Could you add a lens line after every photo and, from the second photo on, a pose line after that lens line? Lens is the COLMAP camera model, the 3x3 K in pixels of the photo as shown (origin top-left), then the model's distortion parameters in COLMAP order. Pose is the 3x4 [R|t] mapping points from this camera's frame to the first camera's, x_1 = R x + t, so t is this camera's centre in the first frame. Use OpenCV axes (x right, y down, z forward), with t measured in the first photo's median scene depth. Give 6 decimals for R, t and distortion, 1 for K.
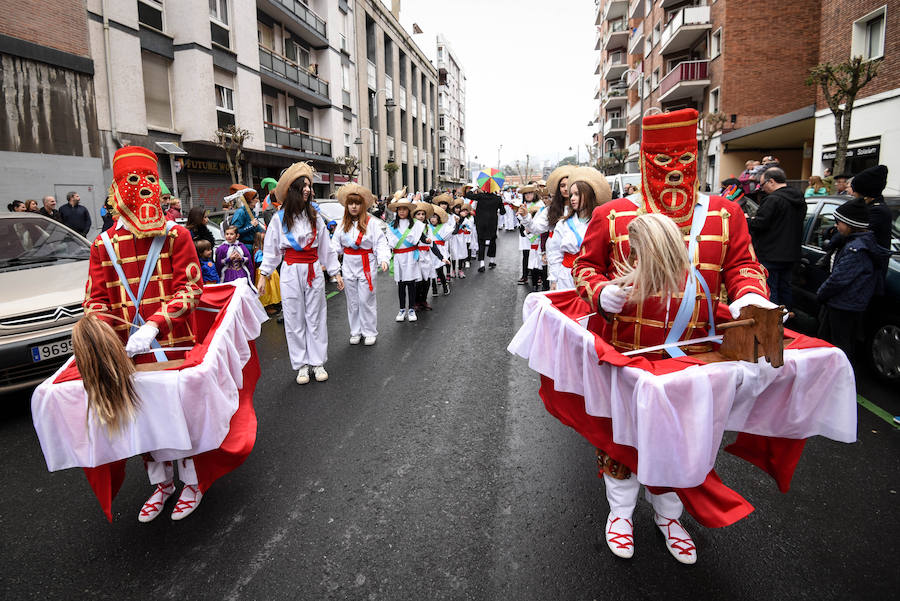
lens RADIAL K [[469.7, 0, 405.7], [0, 469.7, 266.6], [0, 0, 1]] dist [0.002176, -0.025945]
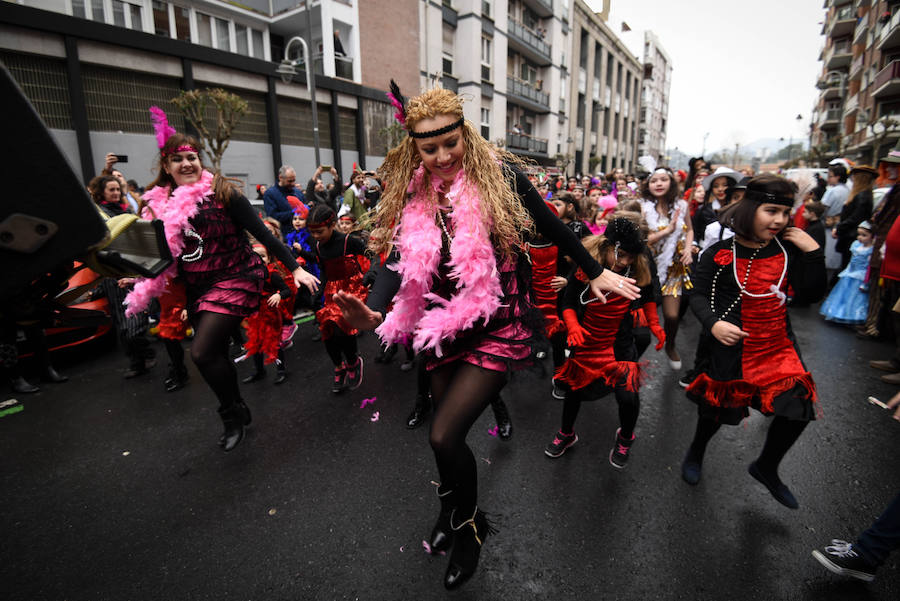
lens RADIAL K [[440.6, 0, 434.6], [0, 440.6, 286.8], [0, 0, 1]] dist [-0.019278, -0.009783]
pose [[0.940900, 0.084002, -0.328102, -0.024227], [-0.057622, 0.994334, 0.089333, 0.038599], [0.333747, -0.065148, 0.940409, -0.248194]]
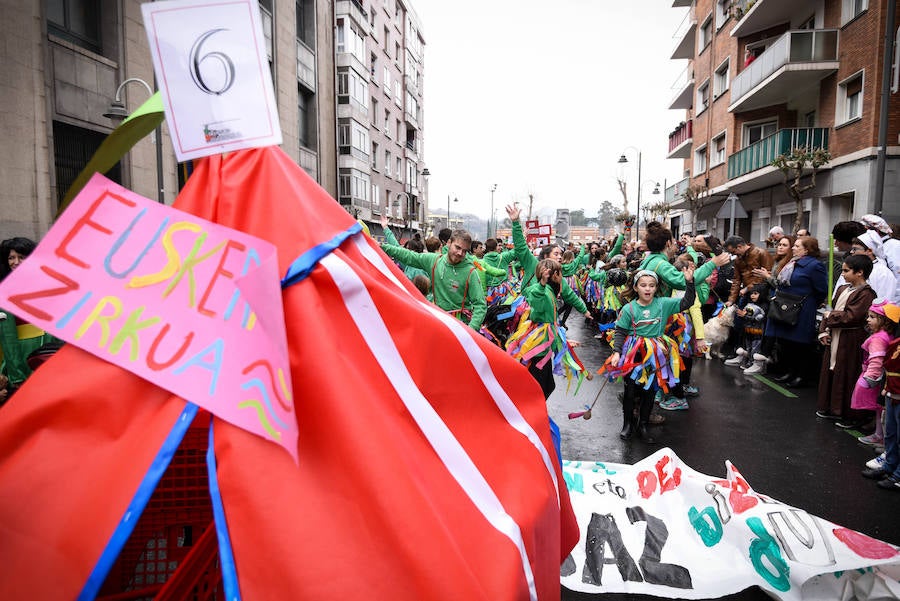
lens RADIAL K [[522.7, 0, 450.0], [0, 522.7, 300.5], [0, 0, 1]] dist [0.007032, -0.015090]
pose [[0.994305, 0.023199, 0.104011, 0.295953], [-0.017828, 0.998473, -0.052281, -0.185701], [-0.105066, 0.050129, 0.993201, 1.163988]]
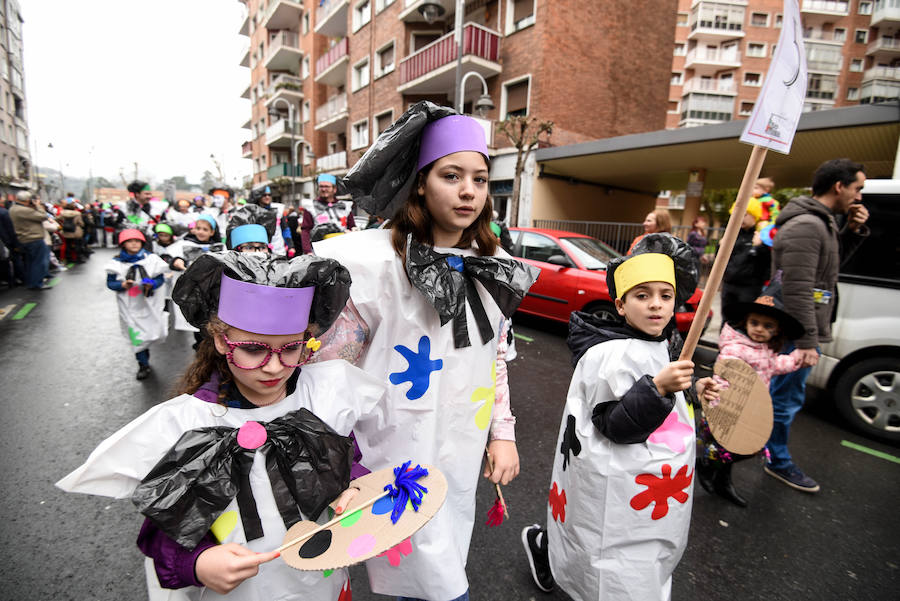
lens RADIAL K [[416.0, 0, 452.5], [0, 416.0, 303.4], [0, 0, 1]] dist [-0.025674, -0.008472]
pose [[0.609785, -0.085969, 0.787891, 0.107328], [0.047999, 0.996281, 0.071558, -0.100891], [-0.791112, -0.005817, 0.611643, 0.664727]]
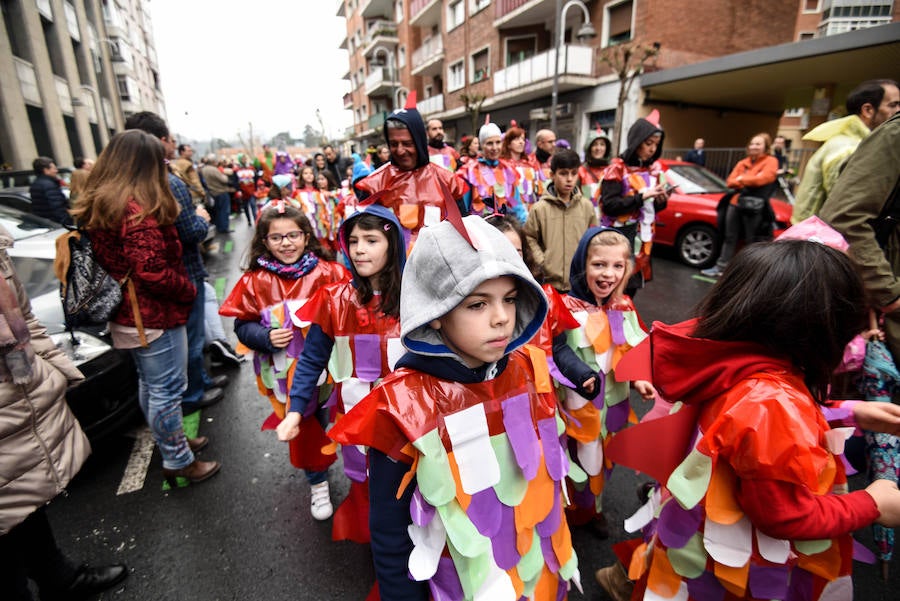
lens RADIAL K [[416.0, 0, 452.5], [0, 416.0, 303.4], [0, 0, 1]] dist [-0.025674, -0.008472]
pose [[0.764852, -0.187125, 0.616430, 0.066789], [0.086262, 0.978015, 0.189857, -0.094907], [-0.638405, -0.092038, 0.764178, 0.642475]]
